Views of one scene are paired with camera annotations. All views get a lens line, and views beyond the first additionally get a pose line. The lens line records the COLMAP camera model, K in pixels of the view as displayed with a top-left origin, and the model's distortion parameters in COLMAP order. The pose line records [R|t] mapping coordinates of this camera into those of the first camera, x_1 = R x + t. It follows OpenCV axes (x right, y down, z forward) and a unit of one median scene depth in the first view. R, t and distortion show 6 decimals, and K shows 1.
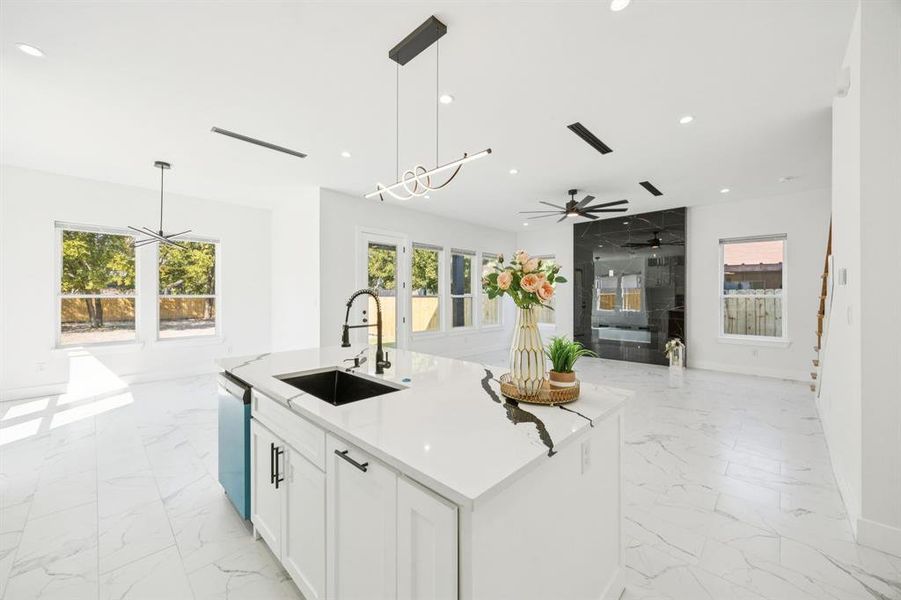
lens RADIAL K [[339.9, 0, 453.4], [0, 339.9, 295.8], [0, 0, 1]] dist [-0.004034, -0.000455]
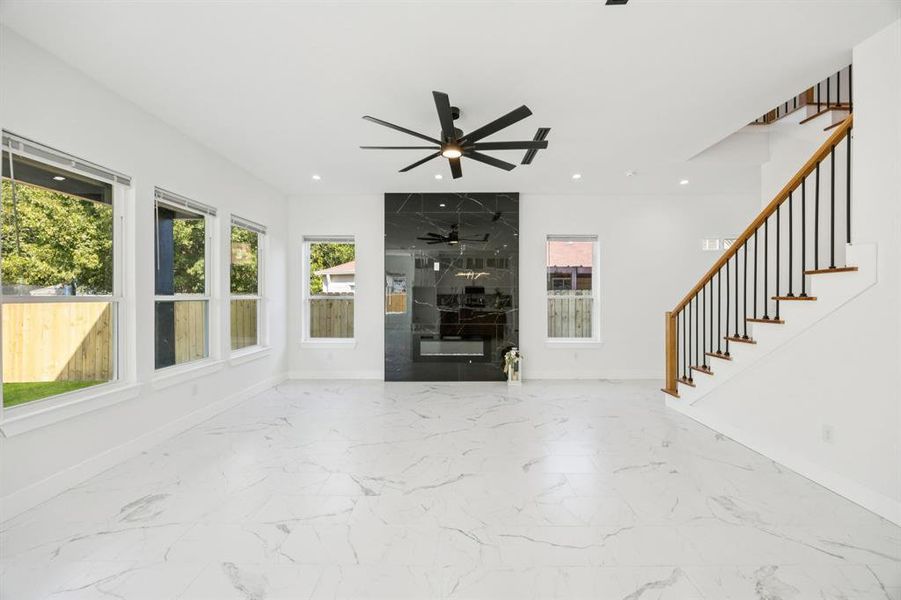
lens RADIAL K [[339.9, 0, 450.7], [0, 339.9, 298.0], [0, 0, 1]] dist [-0.004034, -0.000455]
pose [[0.728859, -0.005034, 0.684645, -0.021858], [0.002640, 0.999986, 0.004542, -0.000991], [-0.684659, -0.001503, 0.728862, 0.357718]]
